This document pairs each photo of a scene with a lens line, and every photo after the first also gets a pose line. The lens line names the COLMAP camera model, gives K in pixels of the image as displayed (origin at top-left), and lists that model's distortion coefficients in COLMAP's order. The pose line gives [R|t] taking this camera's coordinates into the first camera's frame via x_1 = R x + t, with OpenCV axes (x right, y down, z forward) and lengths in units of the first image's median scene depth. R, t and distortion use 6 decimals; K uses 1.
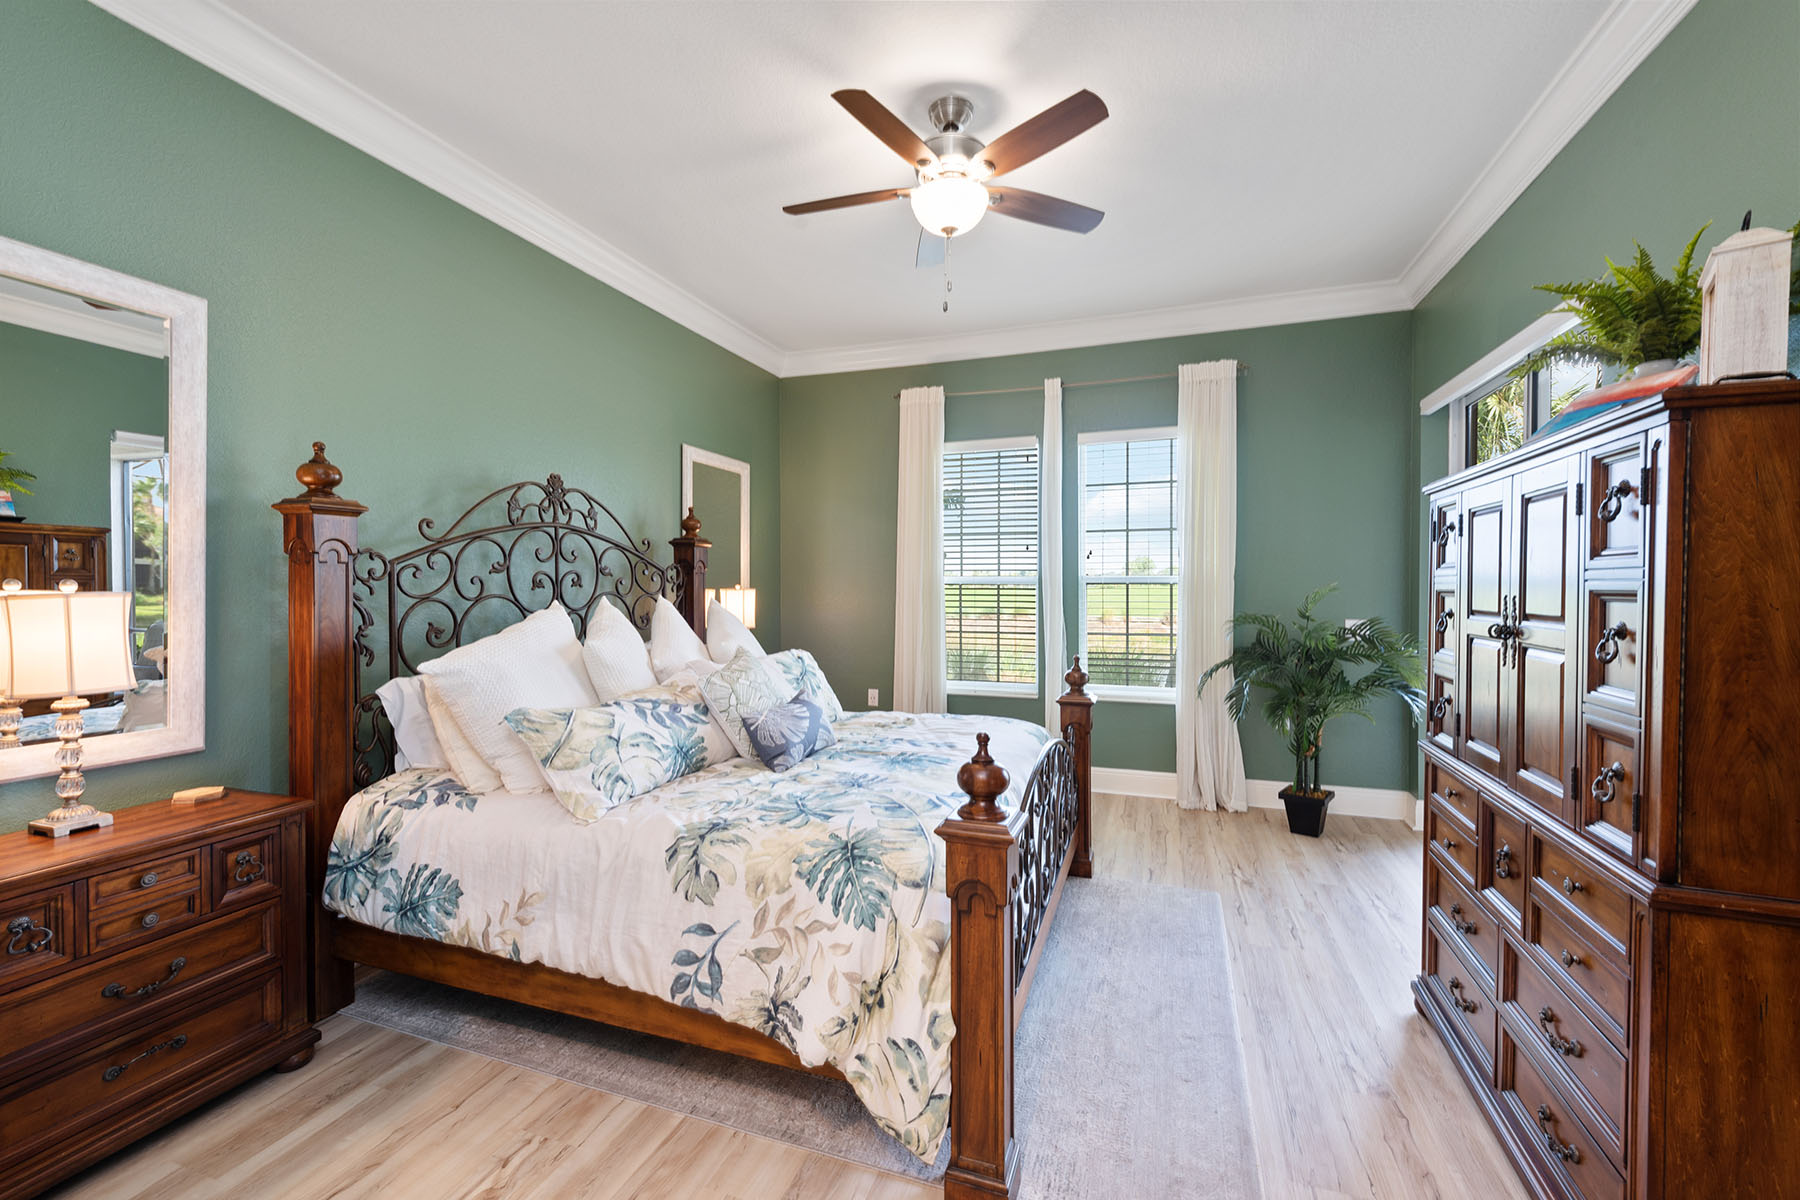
lens RADIAL K [[731.5, 0, 896.3], [0, 731.5, 599.3], [0, 0, 1]] dist [0.003769, 0.000189]
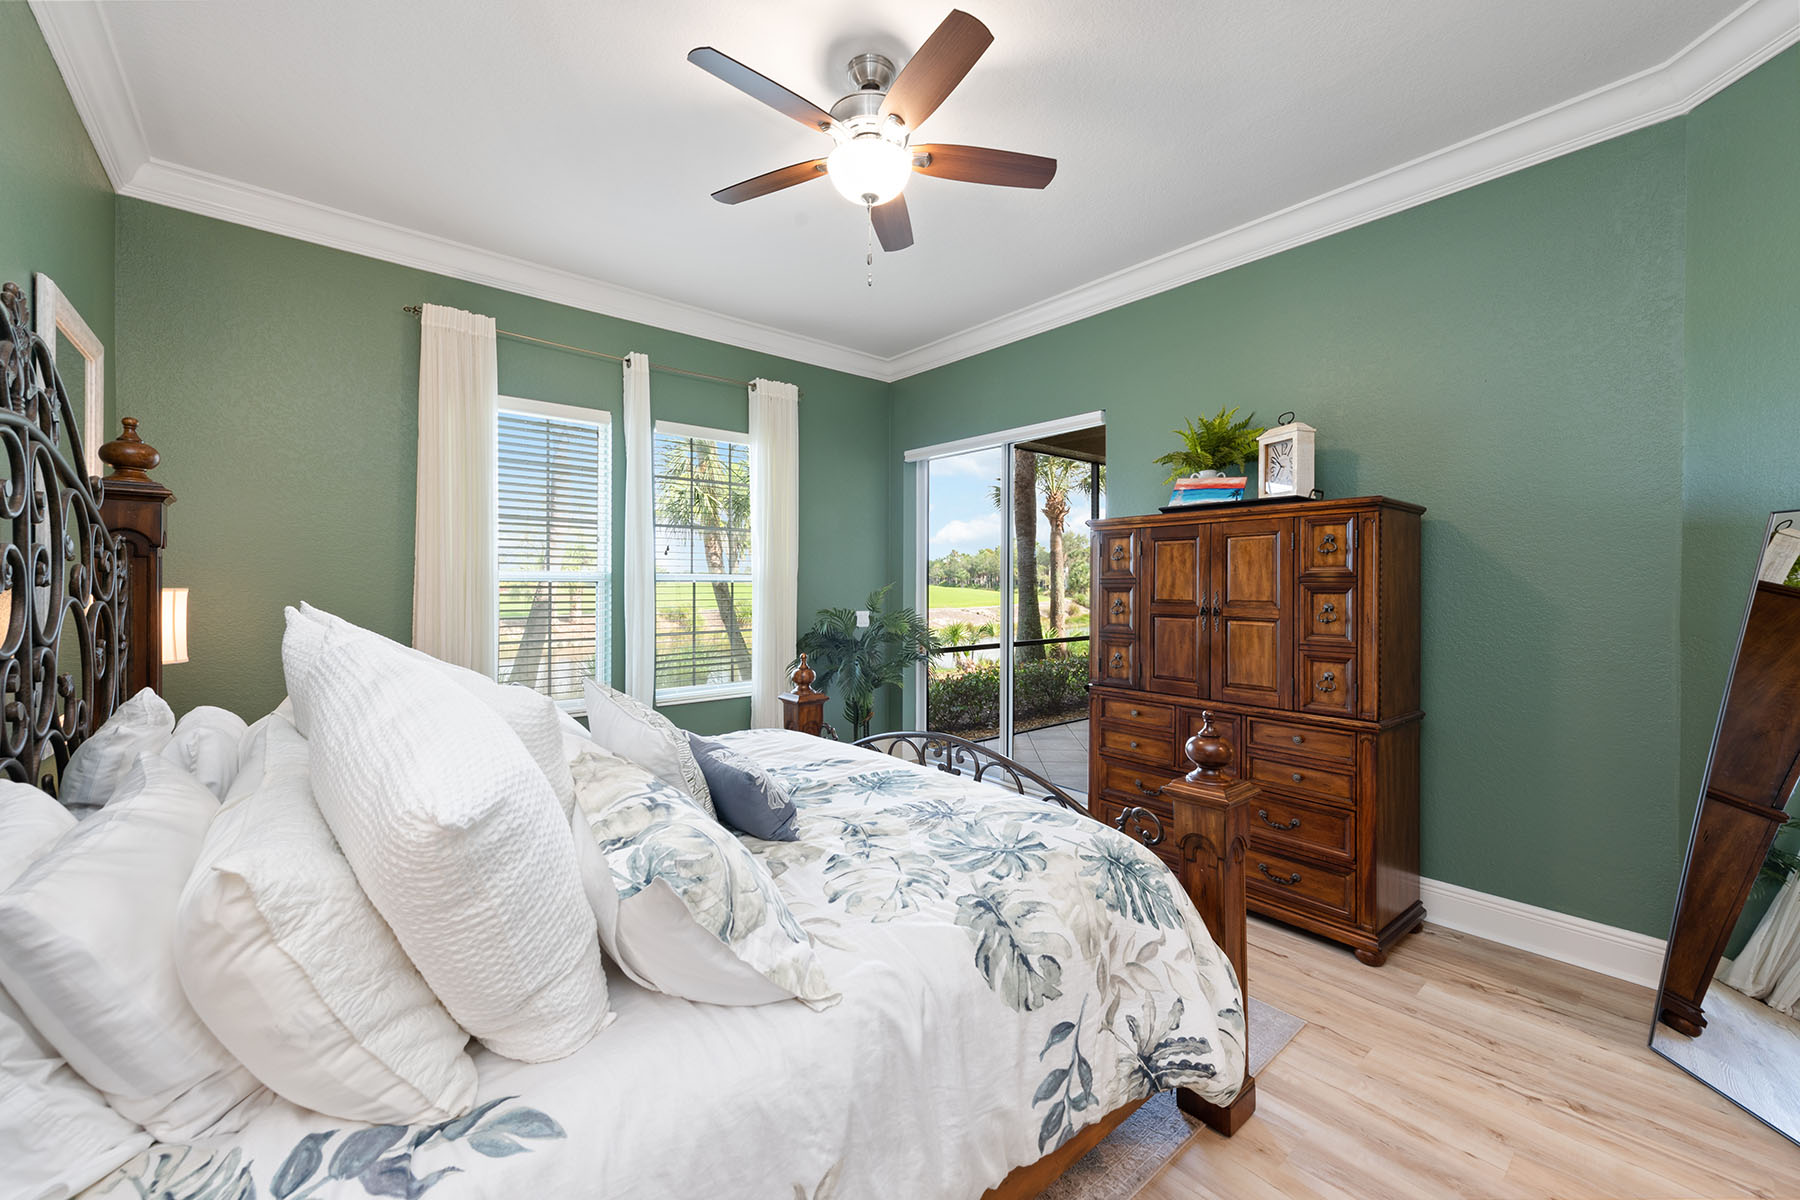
lens RADIAL K [[706.4, 0, 889.3], [0, 706.4, 590.1], [0, 0, 1]] dist [0.002916, -0.001308]
pose [[0.509612, -0.003573, 0.860397, -0.873928], [0.010996, 0.999937, -0.002361, -0.011715], [-0.860334, 0.010664, 0.509619, 0.679614]]
